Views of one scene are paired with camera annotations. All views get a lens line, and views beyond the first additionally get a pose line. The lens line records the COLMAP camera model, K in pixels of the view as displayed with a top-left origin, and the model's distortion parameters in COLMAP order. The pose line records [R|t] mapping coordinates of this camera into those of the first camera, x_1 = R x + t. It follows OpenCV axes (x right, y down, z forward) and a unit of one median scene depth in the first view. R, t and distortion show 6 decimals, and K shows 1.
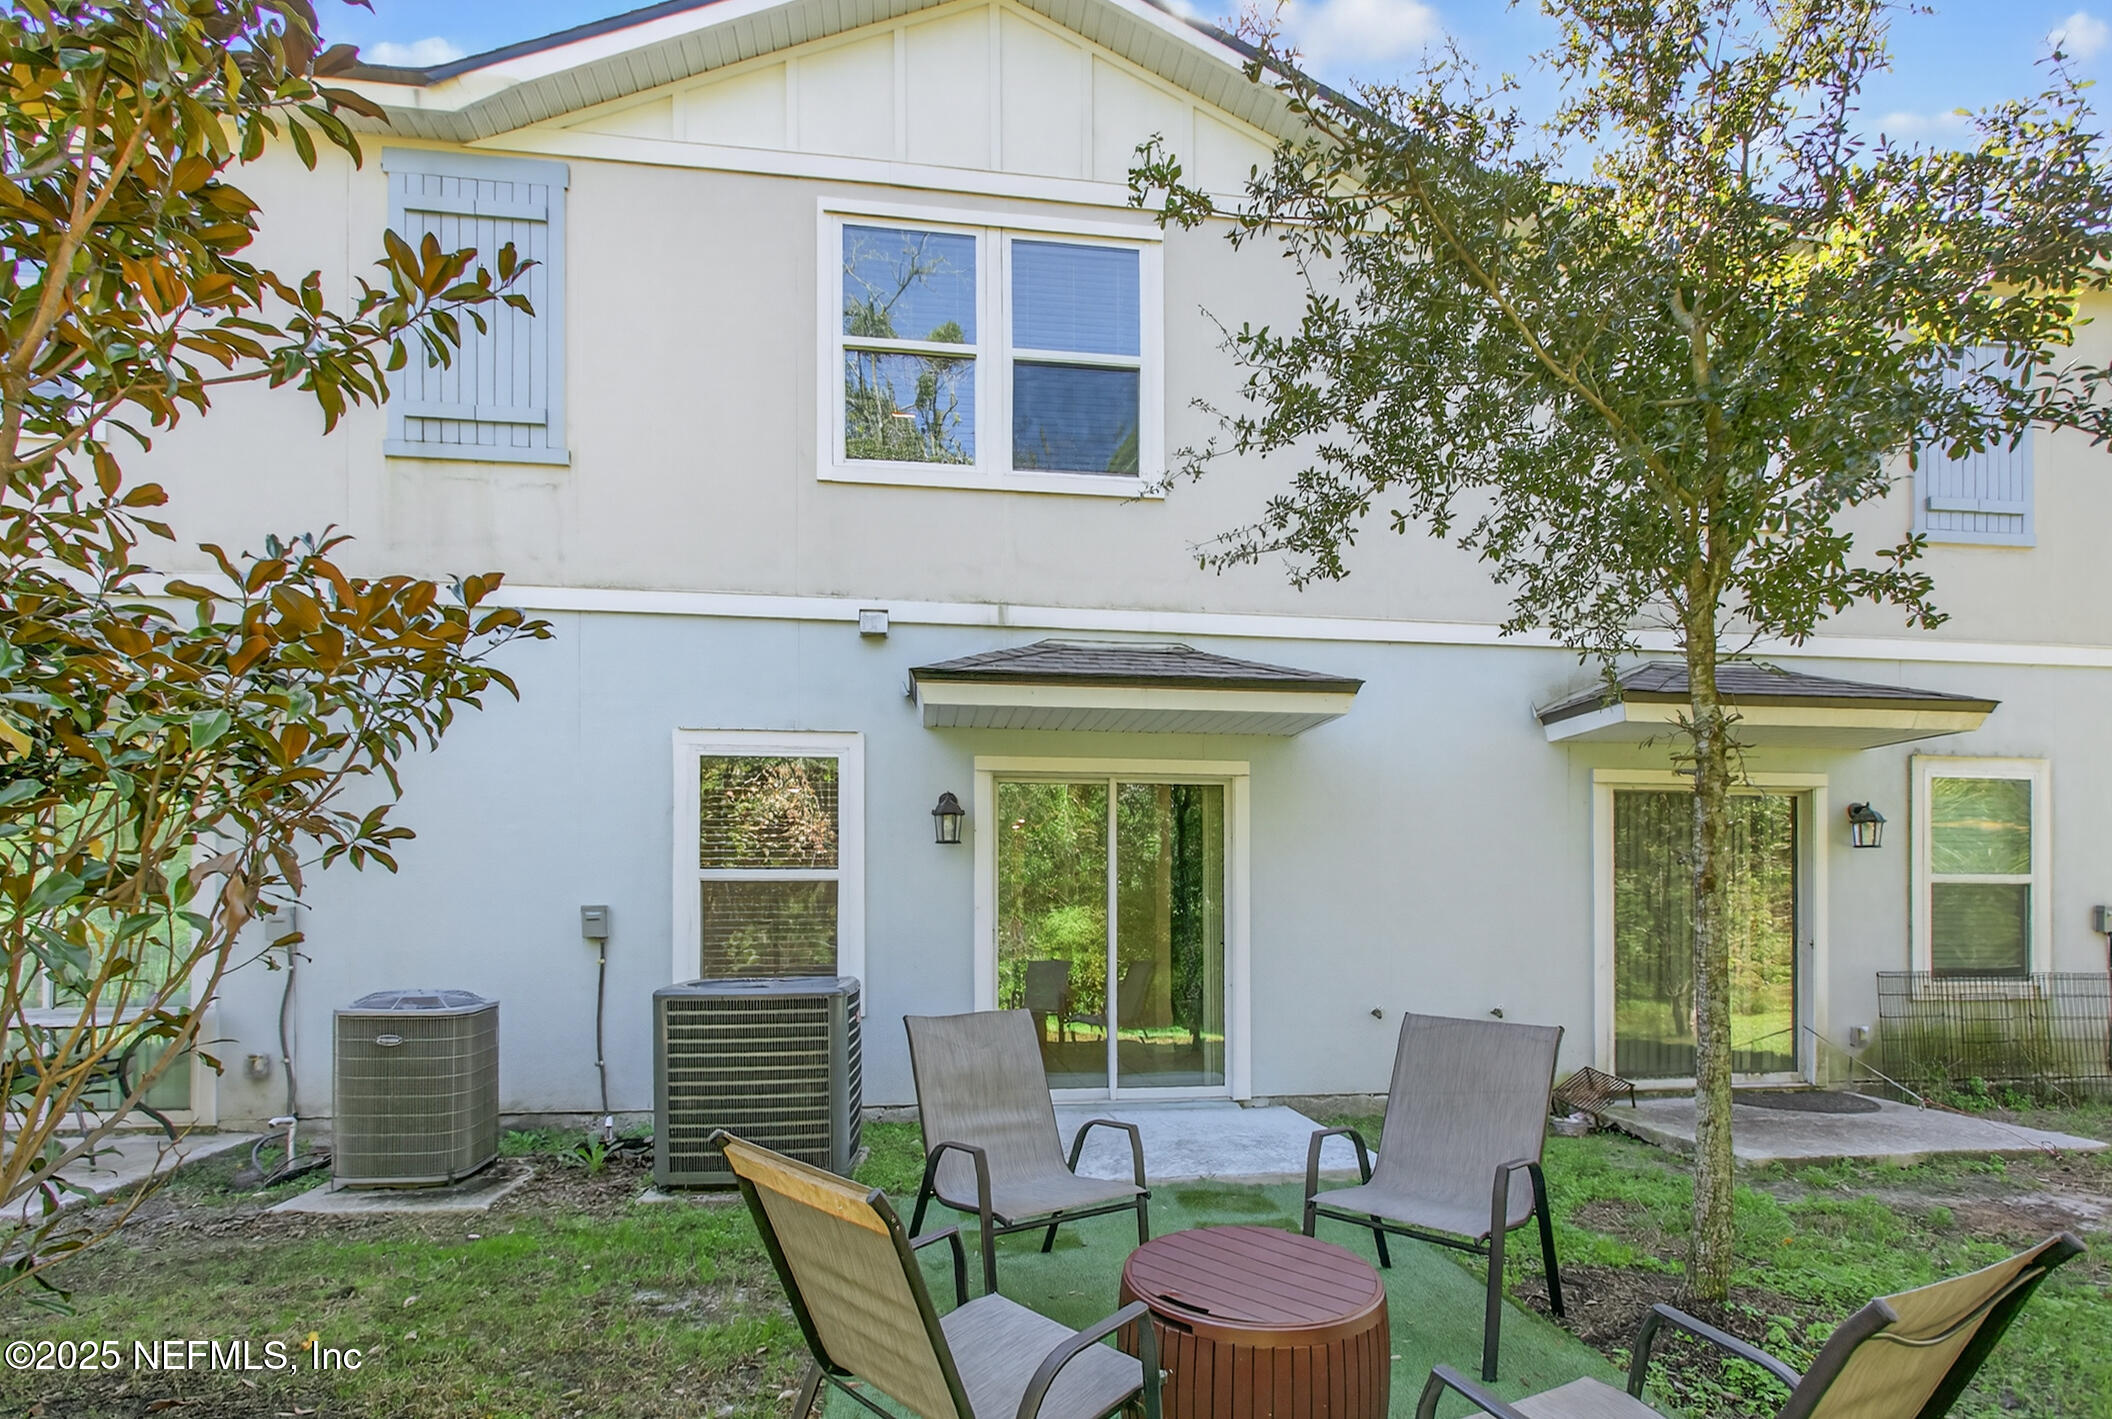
lens RADIAL K [[1119.3, 0, 944.9], [0, 1119.3, 896.3], [0, 0, 1]] dist [0.001565, 0.000643]
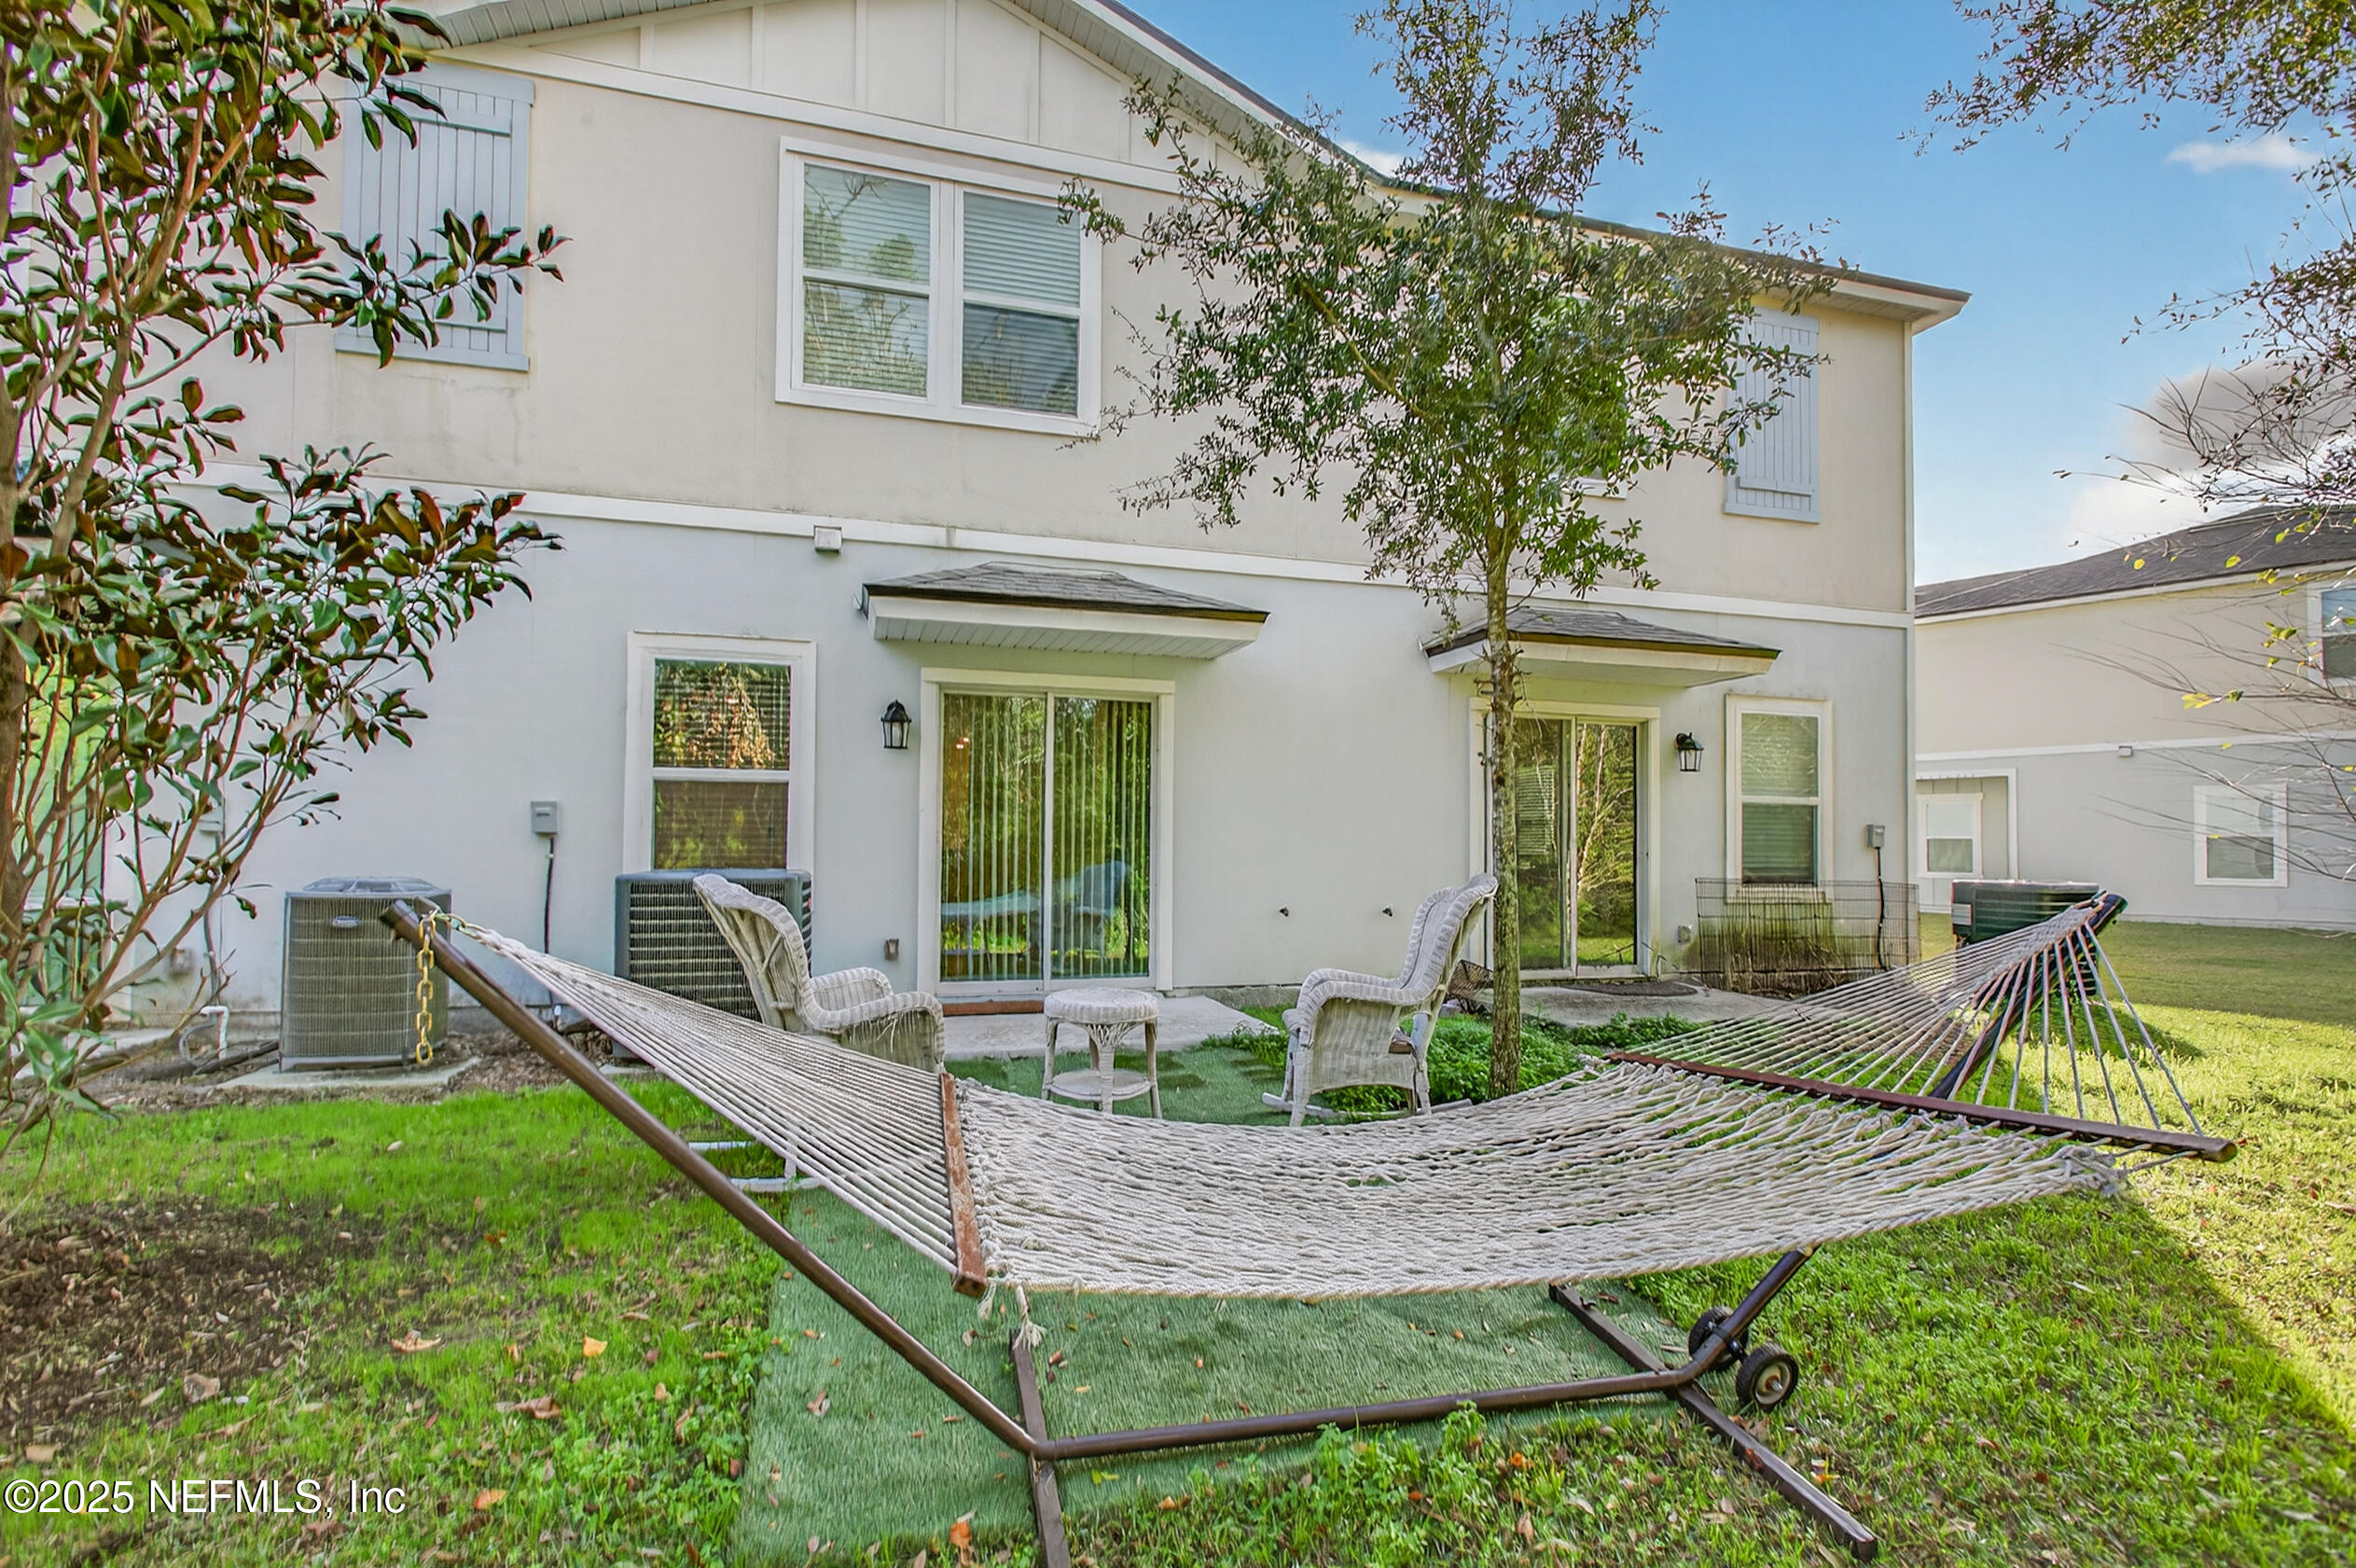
lens RADIAL K [[1143.7, 0, 1064.5], [0, 1143.7, 788.9], [0, 0, 1]] dist [-0.000895, 0.000708]
pose [[0.987946, 0.015948, 0.153978, -0.008268], [-0.012024, 0.999580, -0.026379, 0.026858], [-0.154334, 0.024210, 0.987722, -0.147460]]
